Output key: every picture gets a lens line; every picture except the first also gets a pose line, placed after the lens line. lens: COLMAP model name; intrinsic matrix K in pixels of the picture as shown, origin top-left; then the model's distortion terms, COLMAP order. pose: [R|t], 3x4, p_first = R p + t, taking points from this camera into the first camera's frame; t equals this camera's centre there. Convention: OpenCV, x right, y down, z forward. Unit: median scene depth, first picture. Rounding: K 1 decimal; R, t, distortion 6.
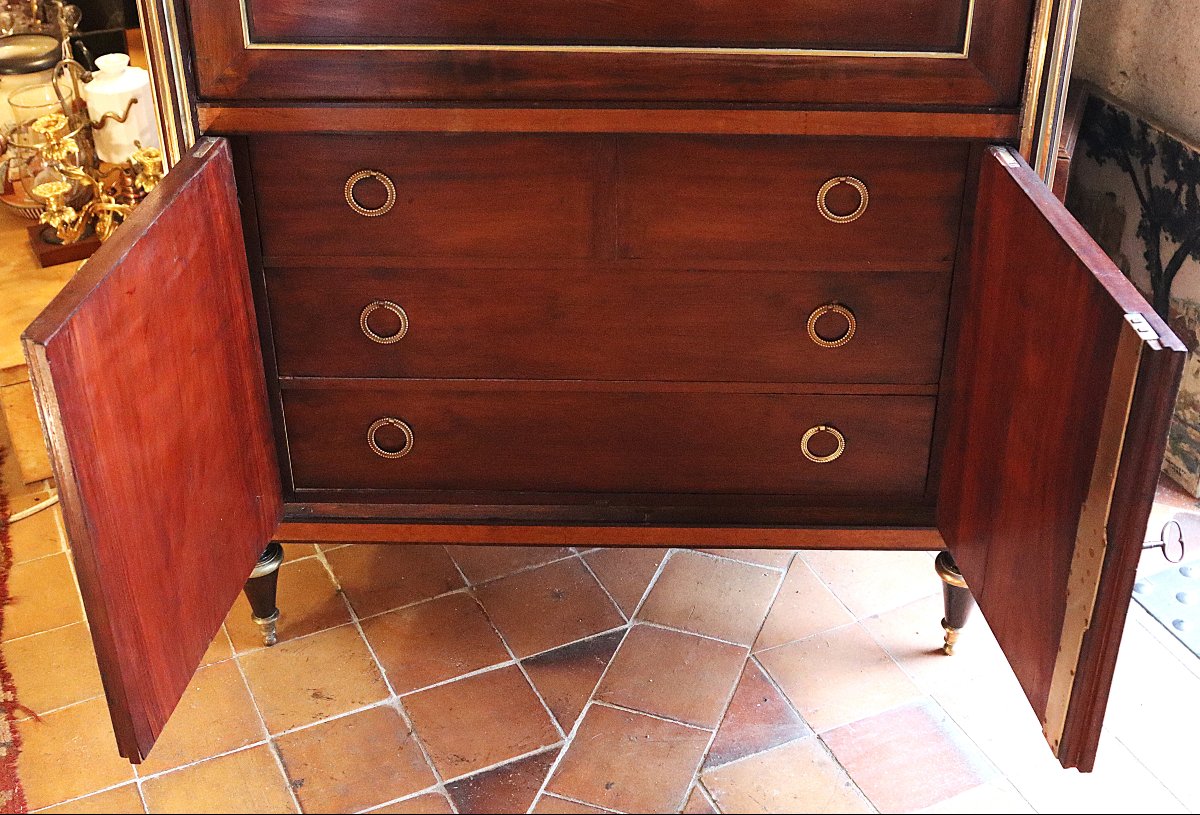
lens RADIAL K [[1603.1, 0, 600.0], [0, 1603.1, 407.5], [0, 0, 1]] dist [-0.043931, -0.055623]
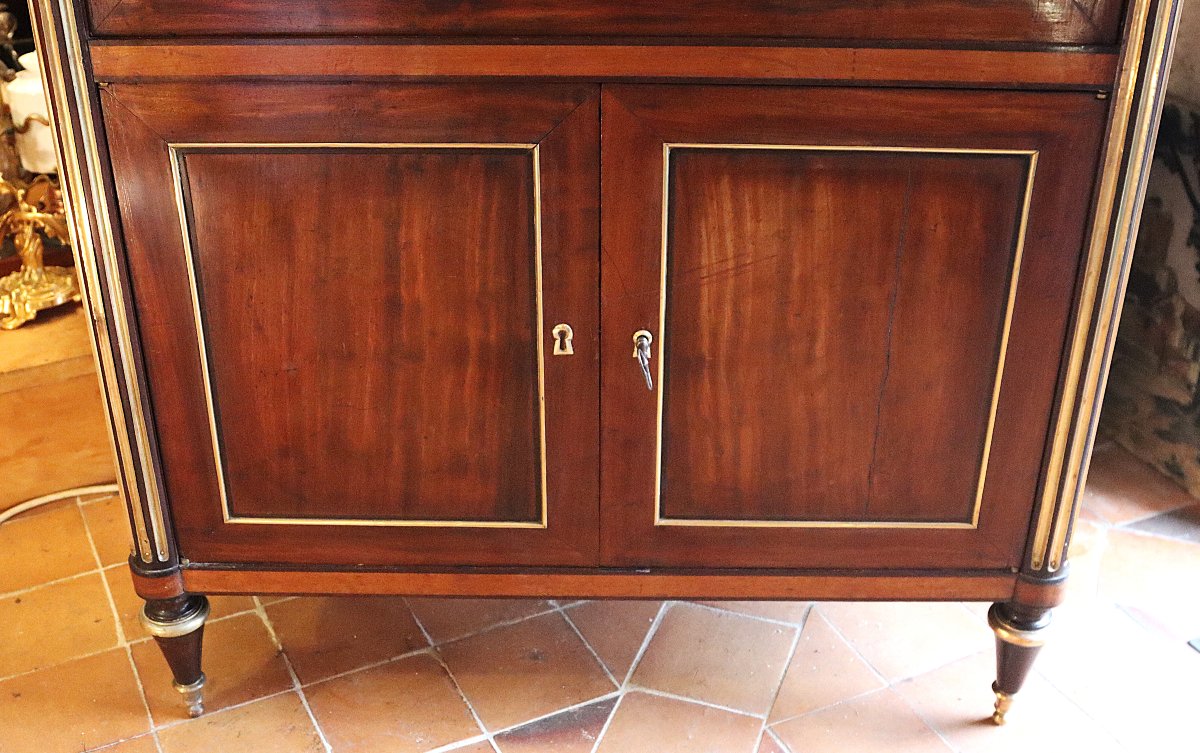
lens RADIAL K [[1517.7, 0, 599.9], [0, 1517.7, 414.4], [0, 0, 1]] dist [-0.084188, 0.040978]
pose [[0.999696, -0.000806, 0.024655, -0.012544], [0.001676, 0.999376, -0.035284, 0.017466], [-0.024611, 0.035315, 0.999073, 0.194256]]
